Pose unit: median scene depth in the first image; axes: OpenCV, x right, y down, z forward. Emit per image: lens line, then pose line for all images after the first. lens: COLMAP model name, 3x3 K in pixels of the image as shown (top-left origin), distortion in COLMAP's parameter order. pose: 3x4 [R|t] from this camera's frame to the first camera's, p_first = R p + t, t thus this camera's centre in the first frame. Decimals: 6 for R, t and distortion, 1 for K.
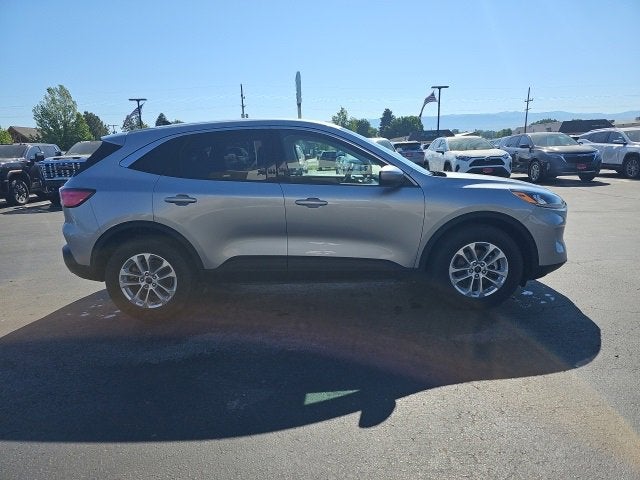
lens RADIAL K [[425.4, 0, 324.7], [0, 425.4, 240.8], [0, 0, 1]] dist [0.066338, -0.054774]
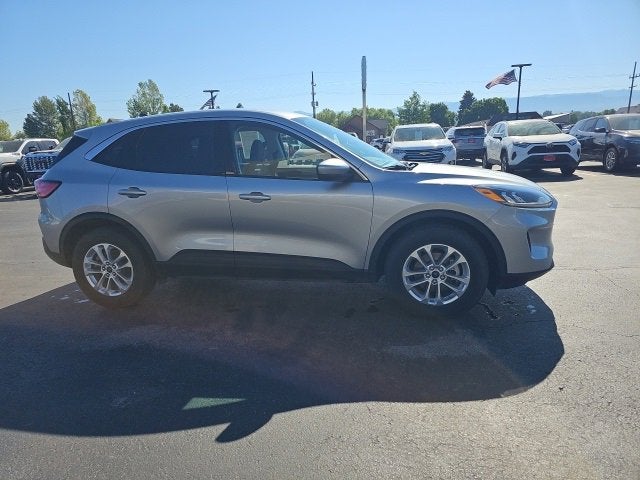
lens RADIAL K [[425.4, 0, 315.3], [0, 425.4, 241.1], [0, 0, 1]] dist [0.066338, -0.054774]
pose [[0.981727, 0.034166, -0.187204, 0.274061], [-0.028524, 0.999056, 0.032751, -0.024955], [0.188147, -0.026813, 0.981775, 0.073304]]
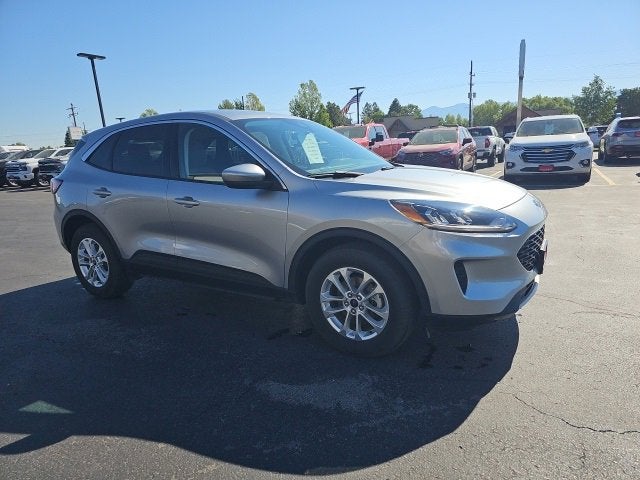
lens RADIAL K [[425.4, 0, 324.3], [0, 425.4, 240.2], [0, 0, 1]] dist [0.066338, -0.054774]
pose [[0.862850, 0.102786, -0.494899, 0.671263], [-0.083916, 0.994648, 0.060273, -0.084692], [0.498445, -0.010477, 0.866858, 0.320227]]
